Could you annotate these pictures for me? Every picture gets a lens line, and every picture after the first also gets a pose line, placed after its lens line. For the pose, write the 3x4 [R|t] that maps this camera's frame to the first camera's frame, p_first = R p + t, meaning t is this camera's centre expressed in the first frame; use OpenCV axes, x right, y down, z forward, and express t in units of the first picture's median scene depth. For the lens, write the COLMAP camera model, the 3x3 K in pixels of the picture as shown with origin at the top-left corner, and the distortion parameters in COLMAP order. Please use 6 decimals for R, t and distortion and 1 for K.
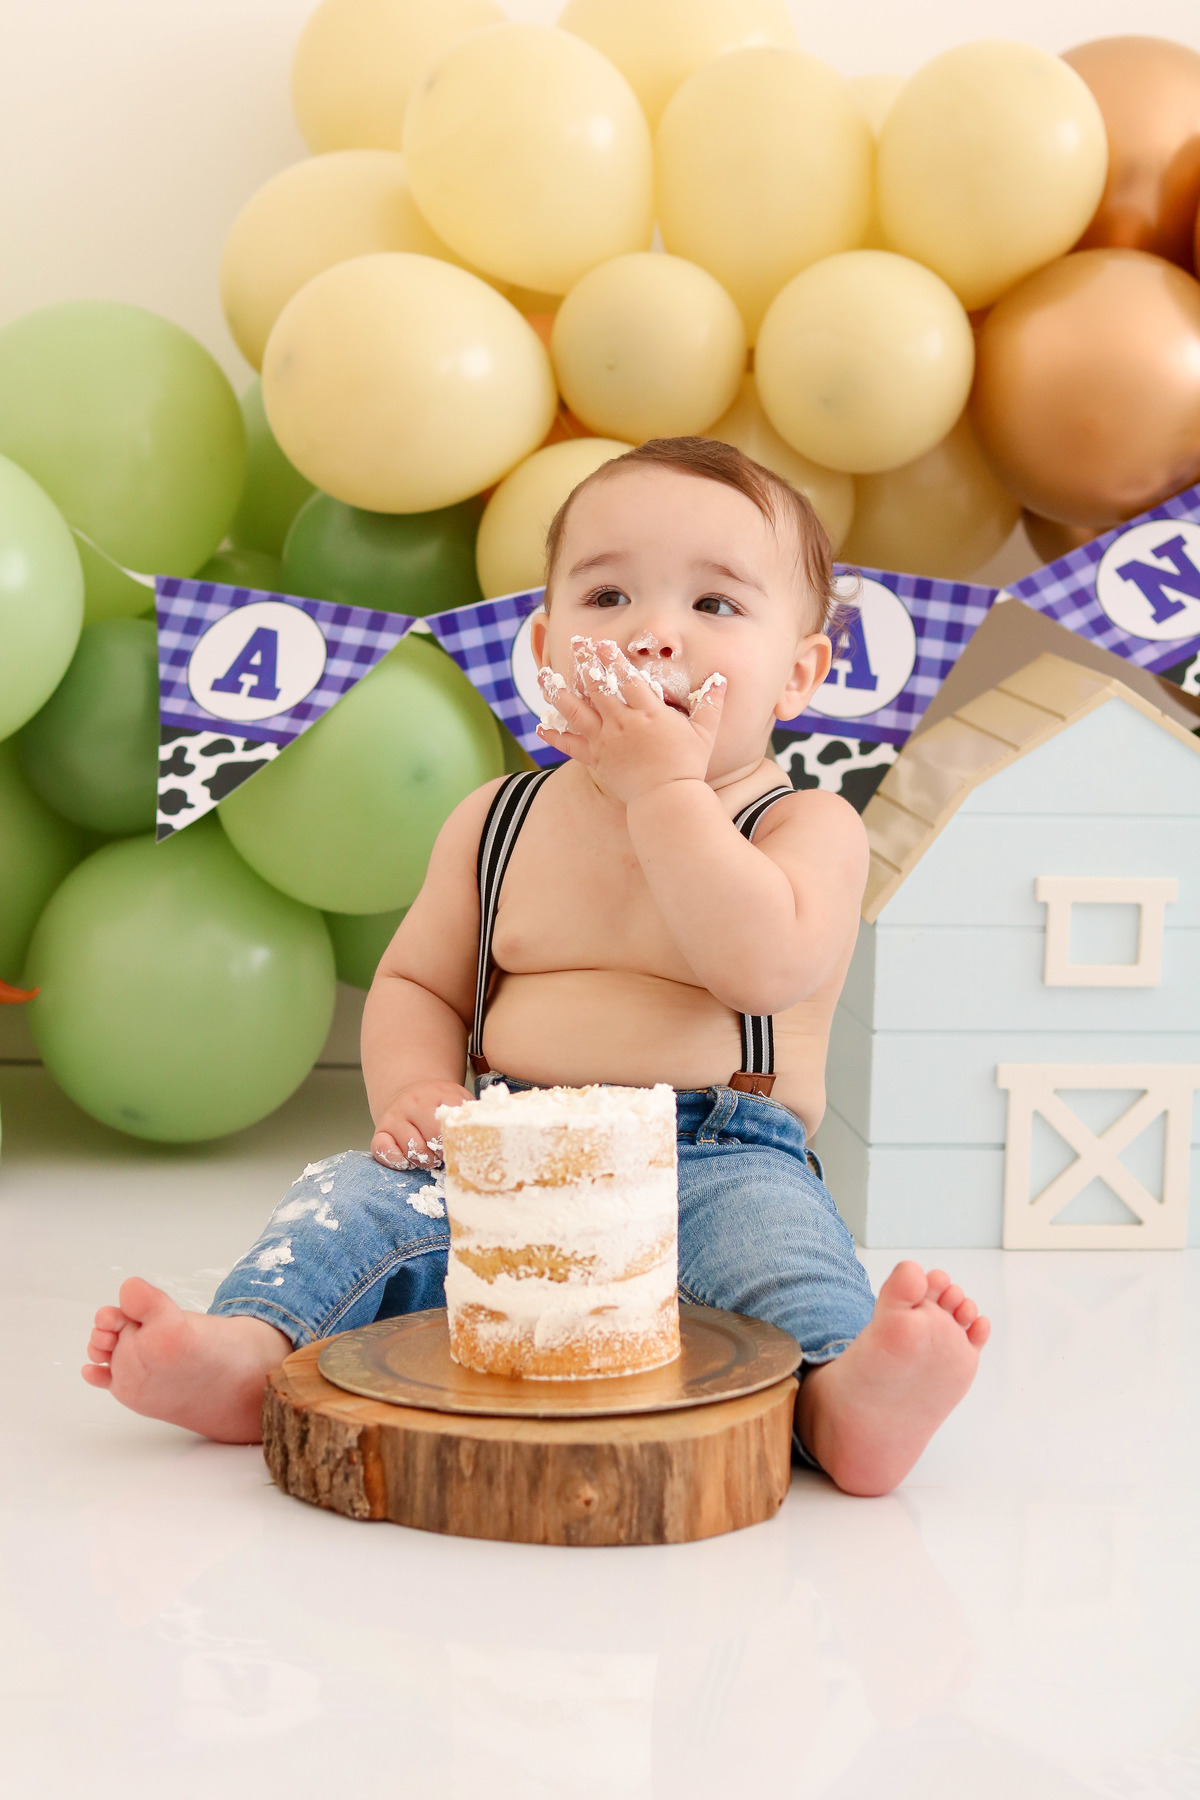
lens RADIAL K [[3977.1, 0, 618.0], [0, 3977.1, 826.1], [0, 0, 1]] dist [-0.012111, 0.000000]
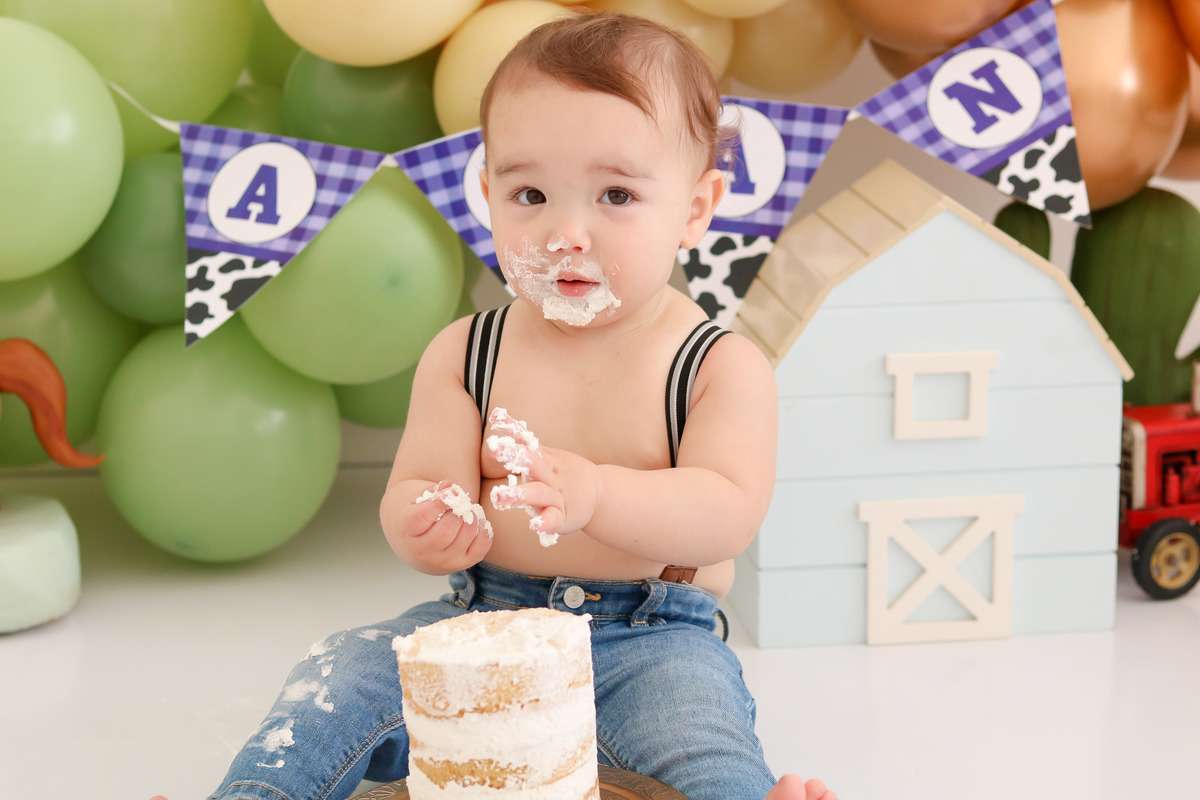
lens RADIAL K [[2734.2, 0, 593.0], [0, 2734.2, 344.2], [0, 0, 1]] dist [0.021106, 0.000000]
pose [[0.999285, -0.036999, -0.007831, 0.019048], [0.037580, 0.994676, 0.095953, -0.073050], [0.004239, -0.096178, 0.995355, 0.134731]]
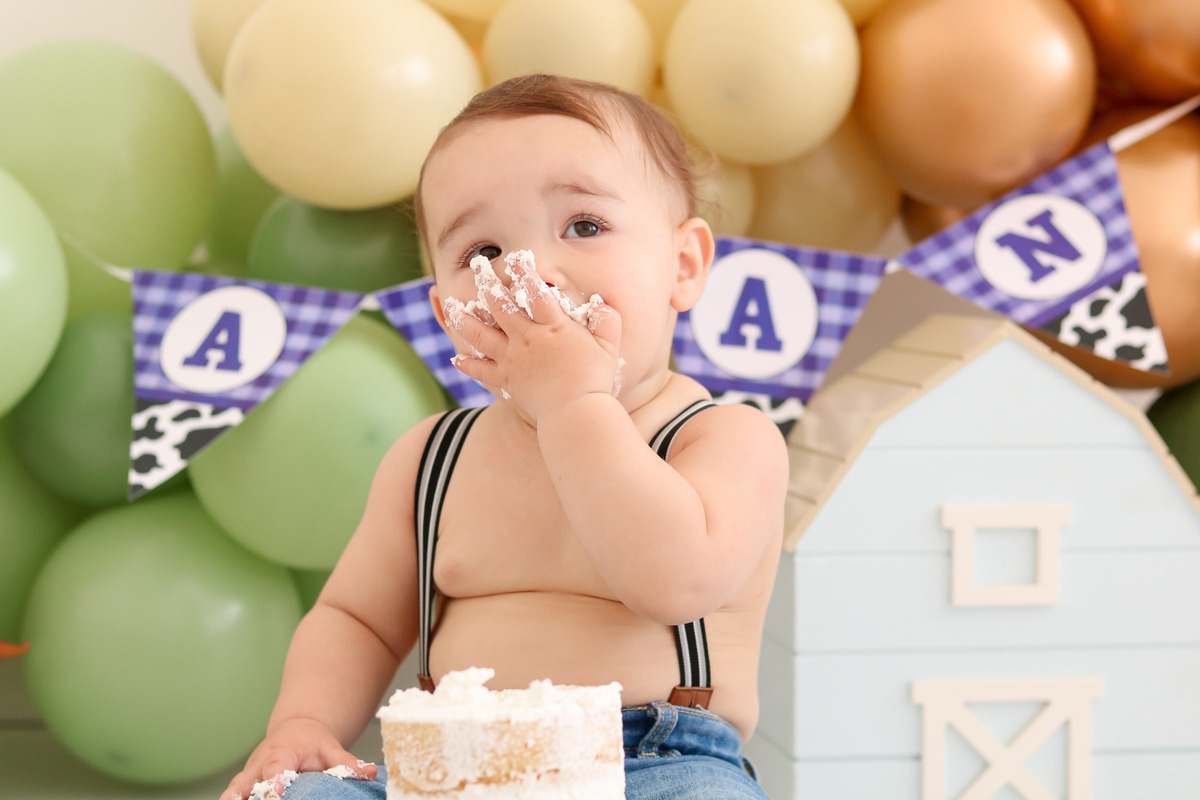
lens RADIAL K [[2734.2, 0, 597.4], [0, 2734.2, 399.2], [0, 0, 1]] dist [0.021106, 0.000000]
pose [[0.999447, -0.028030, 0.017903, -0.000934], [0.029304, 0.996722, -0.075404, 0.035544], [-0.015731, 0.075887, 0.996992, 0.242977]]
